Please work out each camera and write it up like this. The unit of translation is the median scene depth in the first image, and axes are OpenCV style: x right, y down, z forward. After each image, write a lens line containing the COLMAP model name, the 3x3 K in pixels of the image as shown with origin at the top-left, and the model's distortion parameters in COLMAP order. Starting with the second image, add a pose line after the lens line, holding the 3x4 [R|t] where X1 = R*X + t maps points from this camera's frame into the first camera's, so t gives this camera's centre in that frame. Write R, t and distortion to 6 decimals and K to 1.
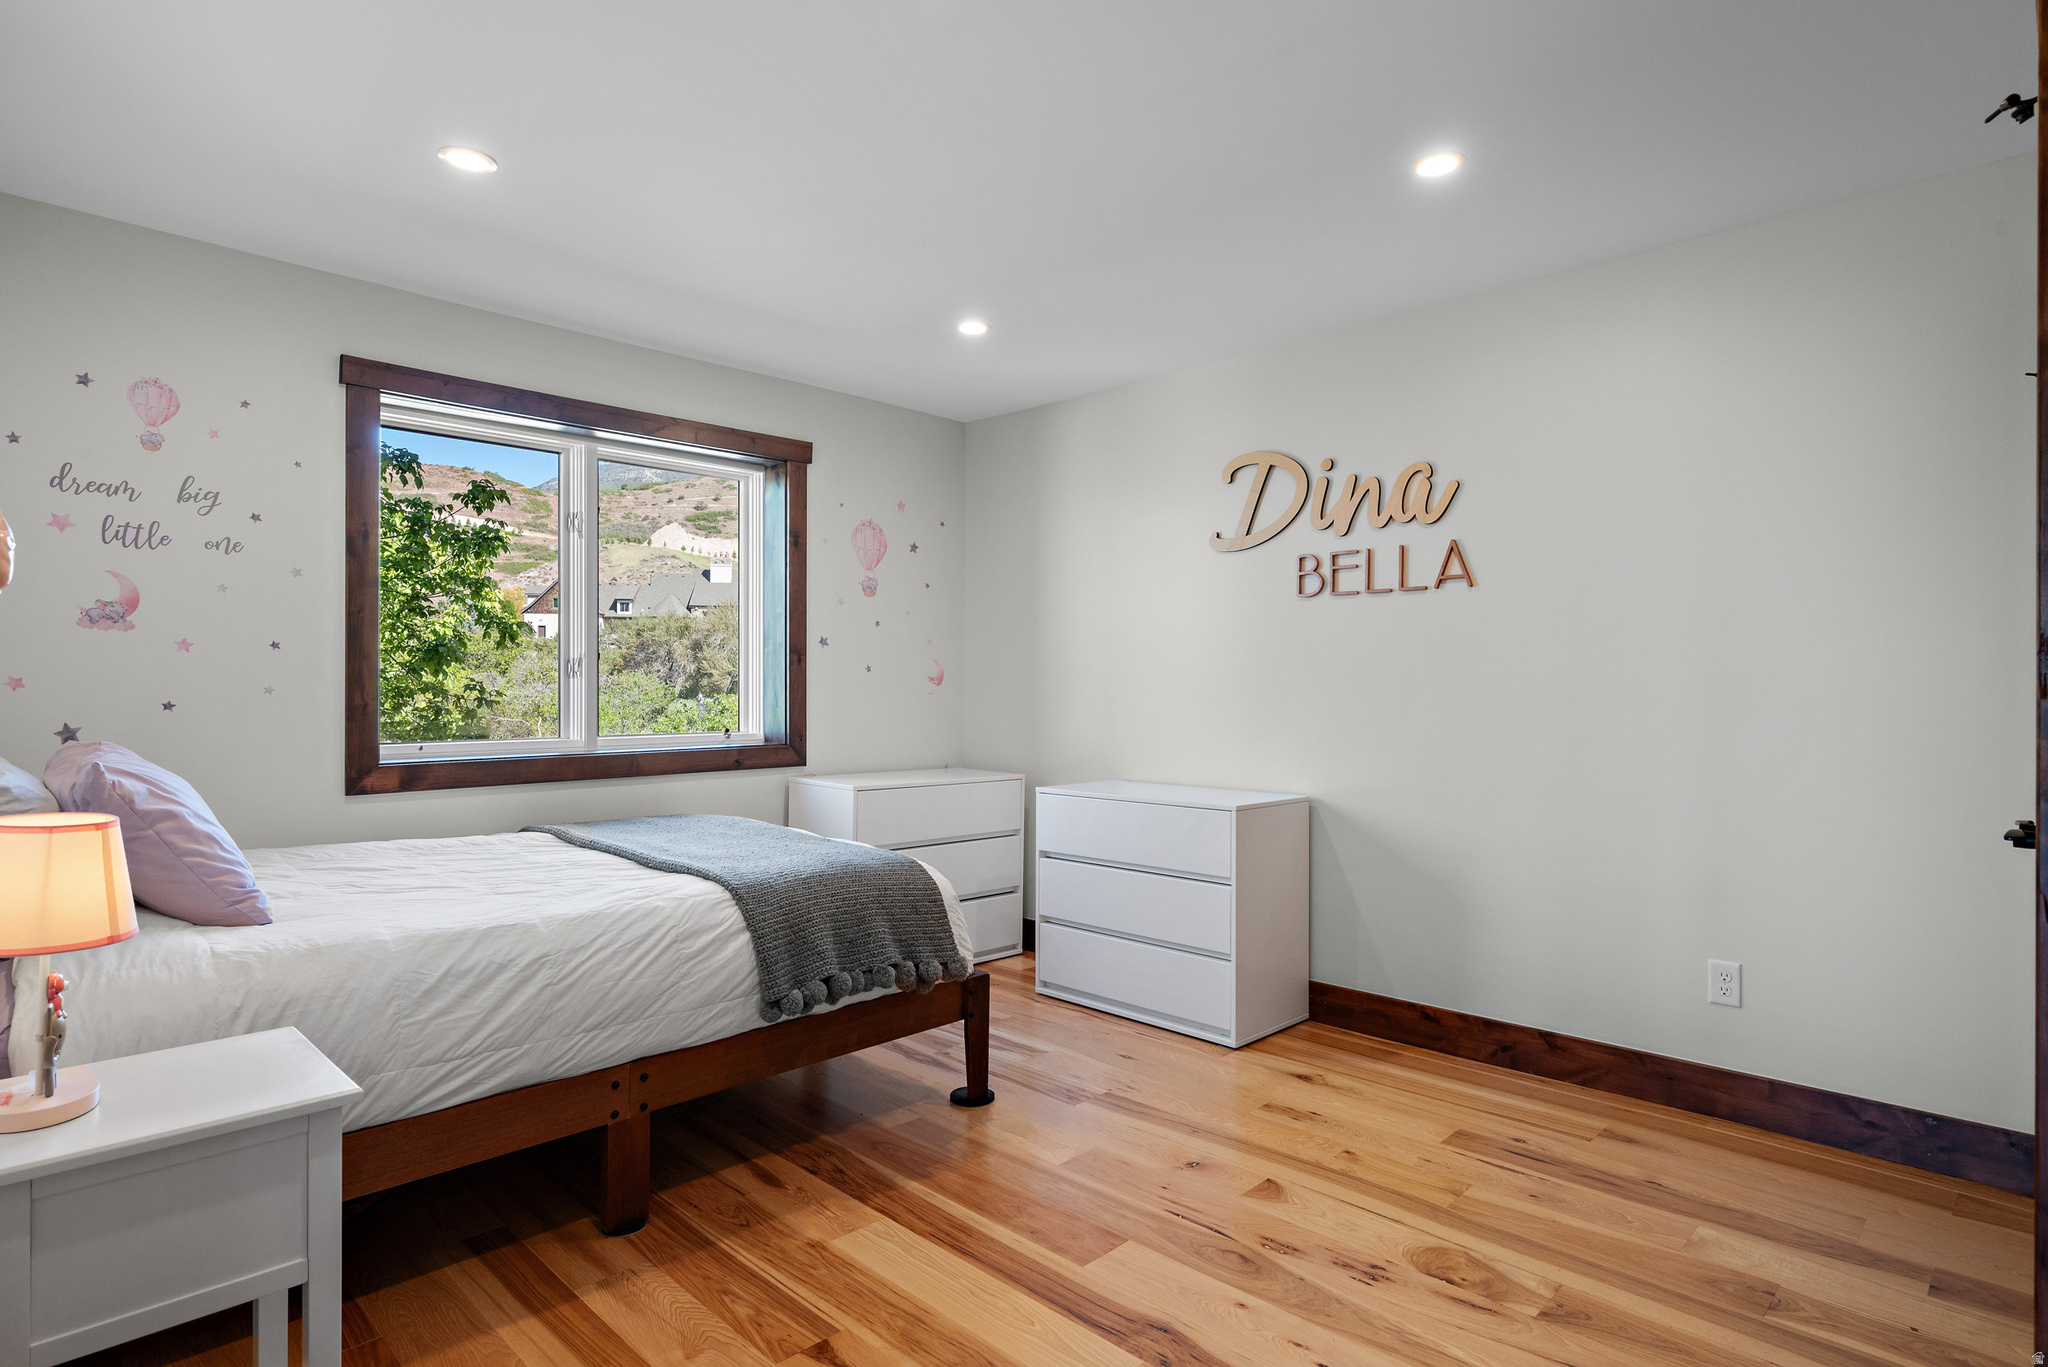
lens RADIAL K [[1082.5, 0, 1020.3], [0, 1082.5, 684.1], [0, 0, 1]] dist [-0.003229, 0.000360]
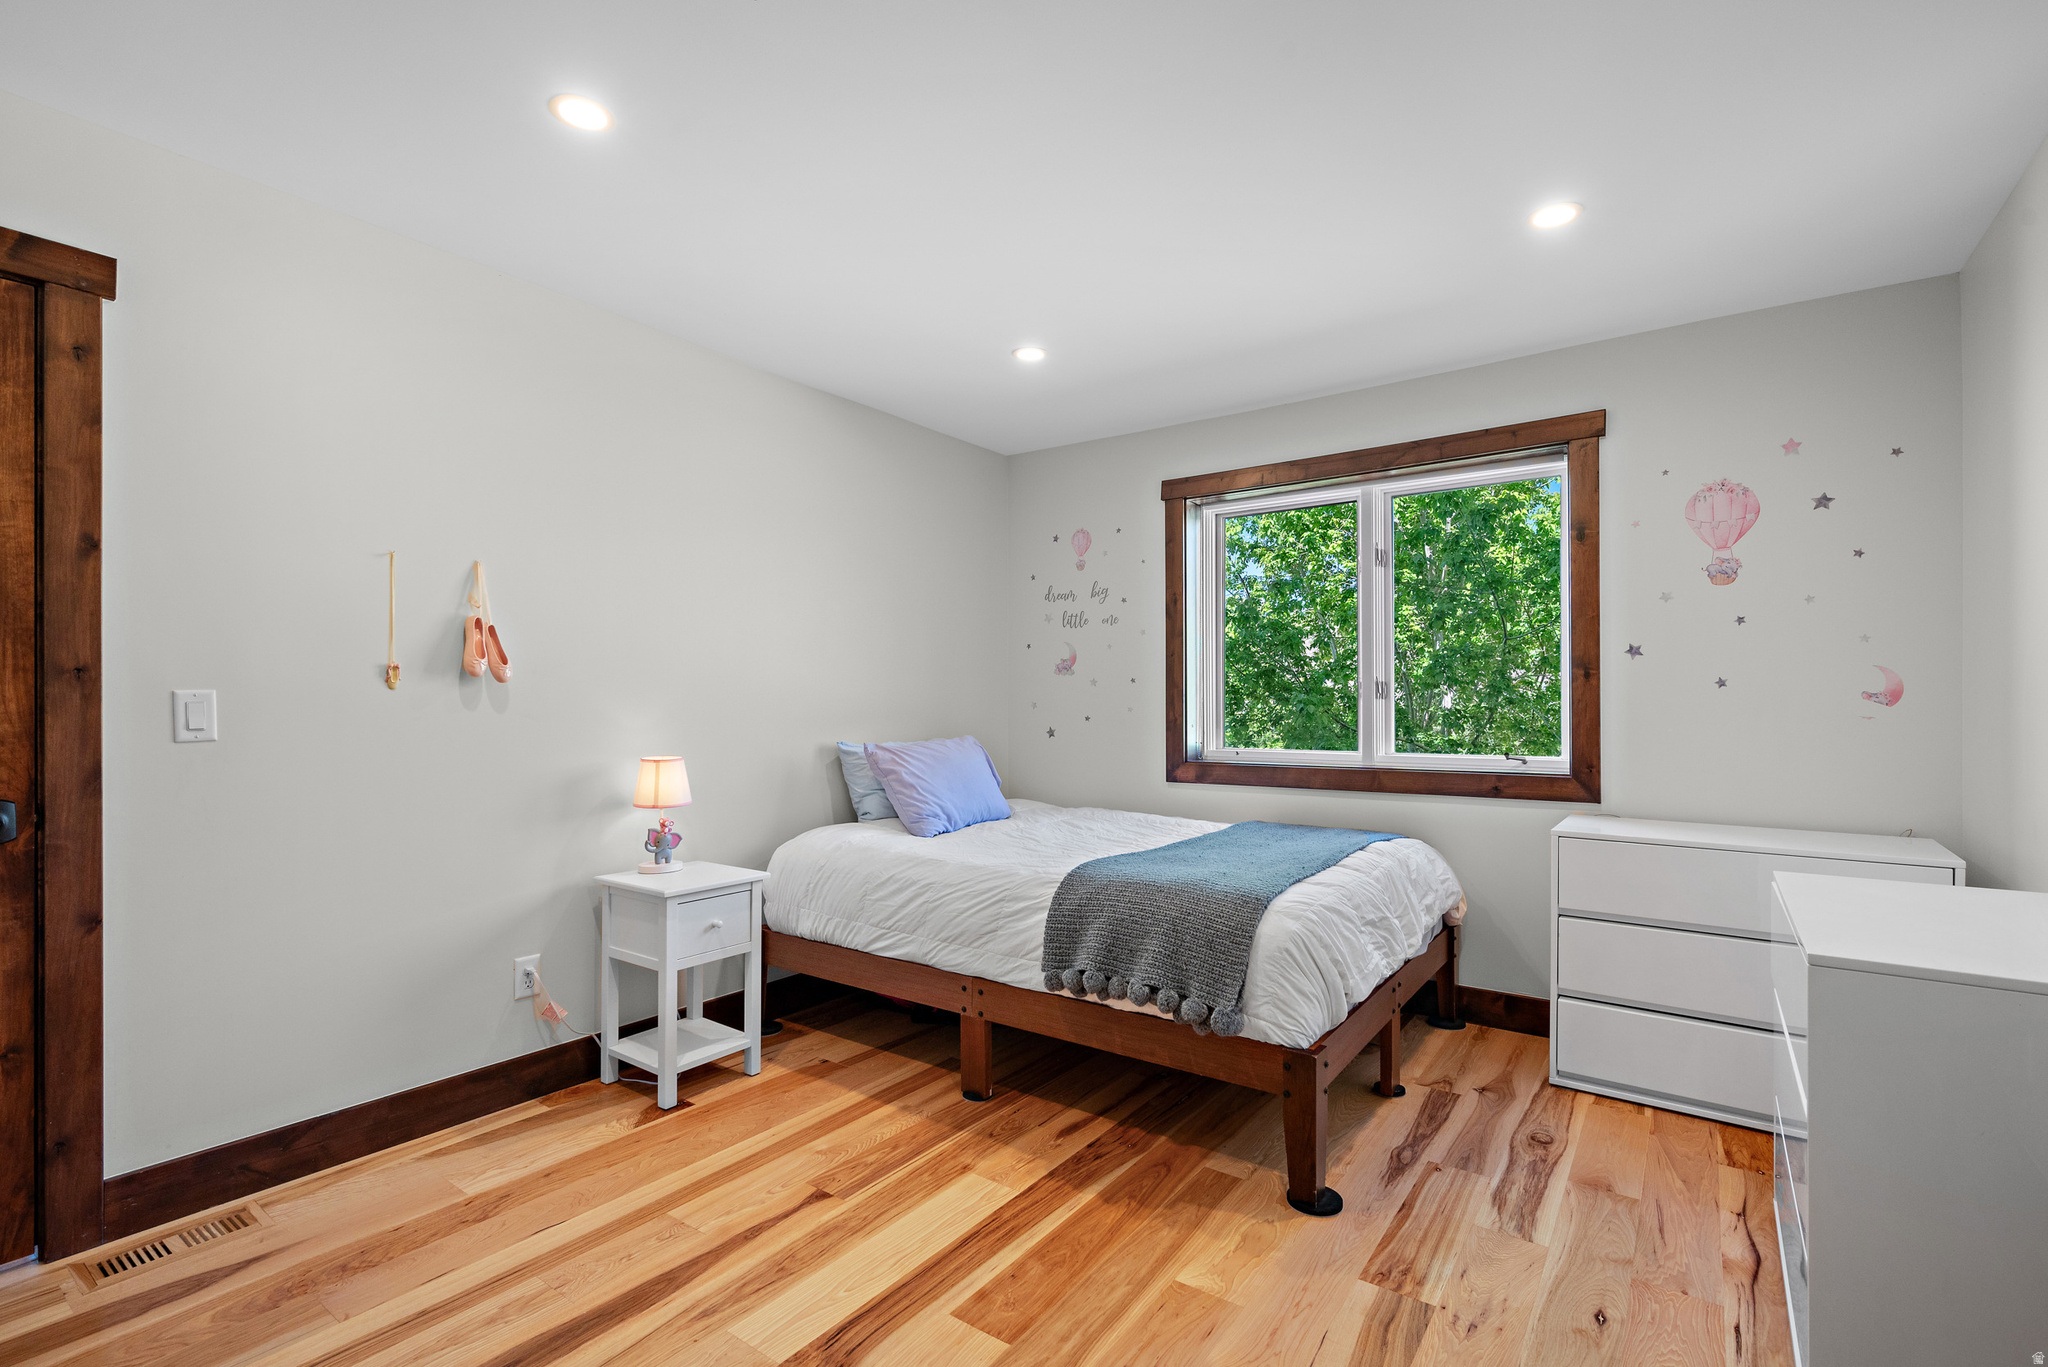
lens RADIAL K [[919.9, 0, 1021.7], [0, 919.9, 697.9], [0, 0, 1]] dist [-0.000069, 0.000302]
pose [[0.154957, -0.010795, -0.987862, 0.649050], [0.001759, 0.999942, -0.010651, 0.003336], [0.987920, -0.000088, 0.154967, 0.695887]]
